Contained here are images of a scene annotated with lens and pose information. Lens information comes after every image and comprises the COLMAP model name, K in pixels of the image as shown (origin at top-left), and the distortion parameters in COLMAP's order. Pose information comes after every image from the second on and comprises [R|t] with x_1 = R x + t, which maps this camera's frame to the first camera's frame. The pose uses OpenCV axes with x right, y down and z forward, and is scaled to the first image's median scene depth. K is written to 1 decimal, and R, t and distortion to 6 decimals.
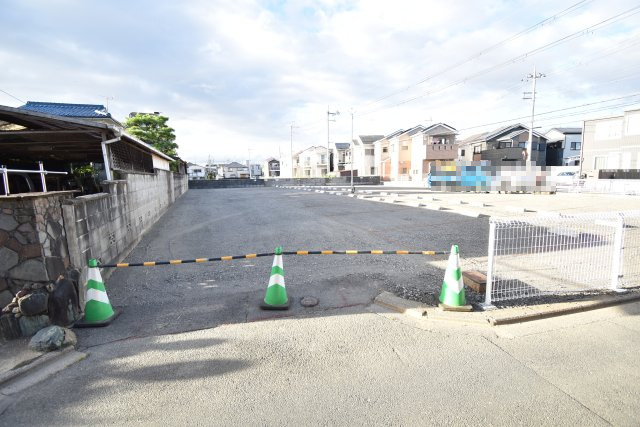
lens RADIAL K [[282.2, 0, 321.5], [0, 282.2, 214.3], [0, 0, 1]] dist [0.016556, -0.023809]
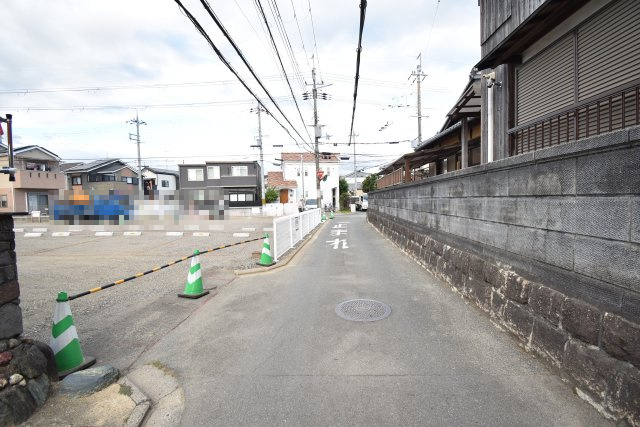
lens RADIAL K [[282.2, 0, 321.5], [0, 282.2, 214.3], [0, 0, 1]] dist [0.016556, -0.023809]
pose [[0.279006, -0.029474, 0.959837, -0.142947], [0.141896, 0.989822, -0.010851, 0.005322], [-0.949748, 0.139225, 0.280349, 0.003341]]
